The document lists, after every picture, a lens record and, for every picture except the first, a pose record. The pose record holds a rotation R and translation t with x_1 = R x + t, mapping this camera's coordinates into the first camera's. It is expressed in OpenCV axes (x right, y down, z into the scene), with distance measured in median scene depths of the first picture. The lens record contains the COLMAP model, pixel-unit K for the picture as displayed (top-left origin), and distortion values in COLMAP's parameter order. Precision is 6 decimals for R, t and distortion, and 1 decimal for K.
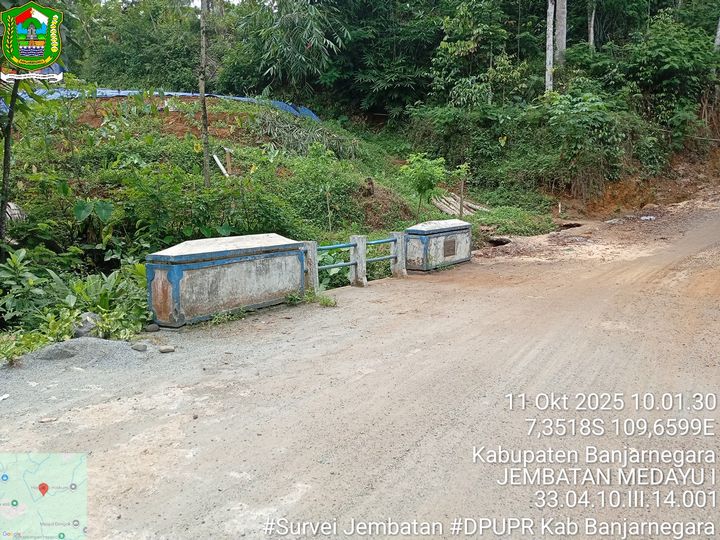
lens RADIAL K [[554.6, 0, 360.0], [0, 554.6, 270.0], [0, 0, 1]] dist [0.066342, -0.133937]
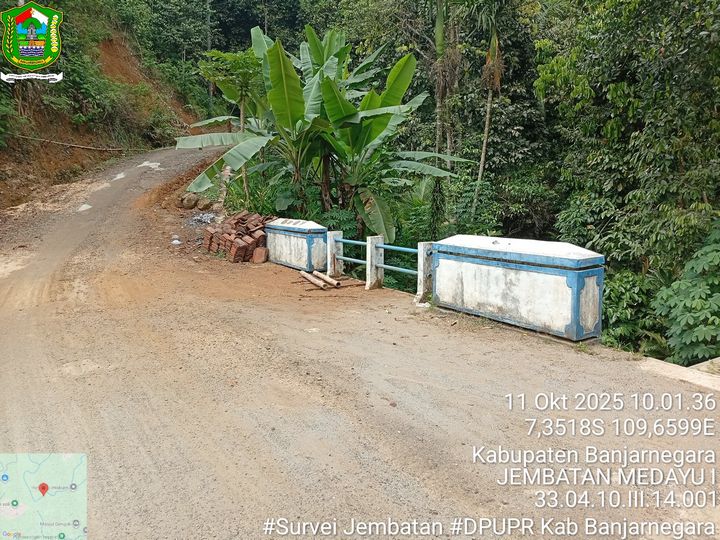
lens RADIAL K [[554.6, 0, 360.0], [0, 554.6, 270.0], [0, 0, 1]] dist [0.066342, -0.133937]
pose [[0.433286, -0.139453, 0.890402, -0.014172], [0.143037, 0.986075, 0.084833, -0.015044], [-0.889833, 0.090603, 0.447200, 0.109273]]
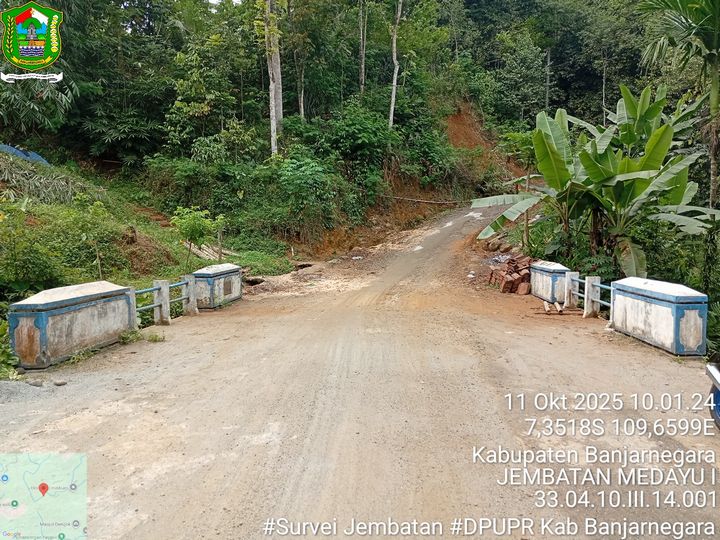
lens RADIAL K [[547.2, 0, 357.9], [0, 547.2, 272.2], [0, 0, 1]] dist [0.112384, -0.235283]
pose [[0.869735, -0.039907, 0.491903, -0.105129], [0.075198, 0.995803, -0.052171, 0.005548], [-0.487756, 0.082366, 0.869086, -0.093112]]
